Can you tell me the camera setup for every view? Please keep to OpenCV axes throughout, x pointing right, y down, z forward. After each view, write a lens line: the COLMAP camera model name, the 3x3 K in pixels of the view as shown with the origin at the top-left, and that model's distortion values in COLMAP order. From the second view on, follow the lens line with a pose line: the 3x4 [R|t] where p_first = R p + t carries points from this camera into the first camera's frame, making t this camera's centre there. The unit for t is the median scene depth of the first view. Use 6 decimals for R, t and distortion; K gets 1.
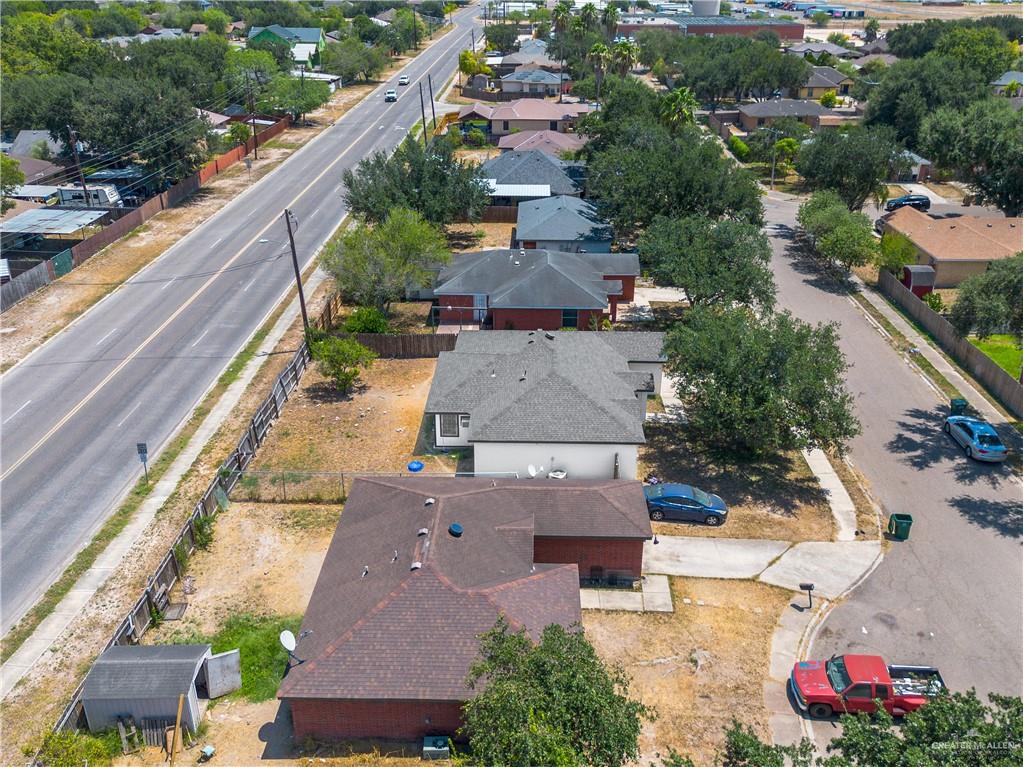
lens RADIAL K [[847.4, 0, 500.2], [0, 847.4, 422.5], [0, 0, 1]] dist [0.041456, -0.014088]
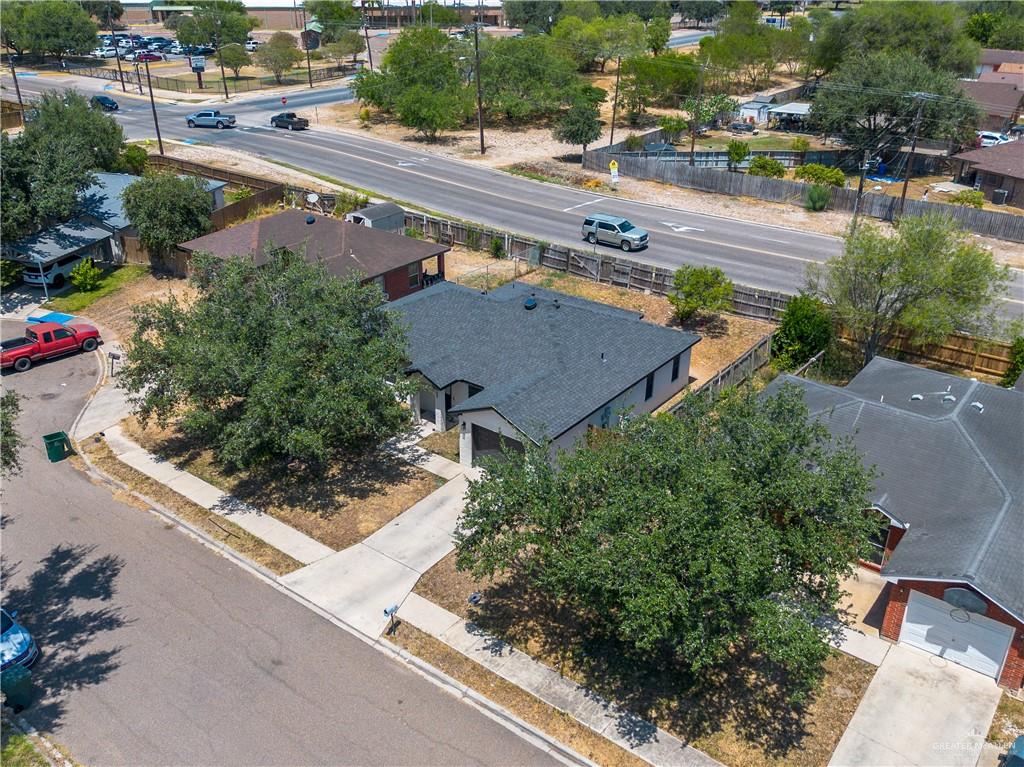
lens RADIAL K [[848.2, 0, 500.7], [0, 848.2, 422.6], [0, 0, 1]] dist [0.041456, -0.014088]
pose [[-0.574220, 0.394777, -0.717233, 0.748721], [-0.388585, 0.639673, 0.663190, -0.594942], [0.720607, 0.659522, -0.213908, 1.355777]]
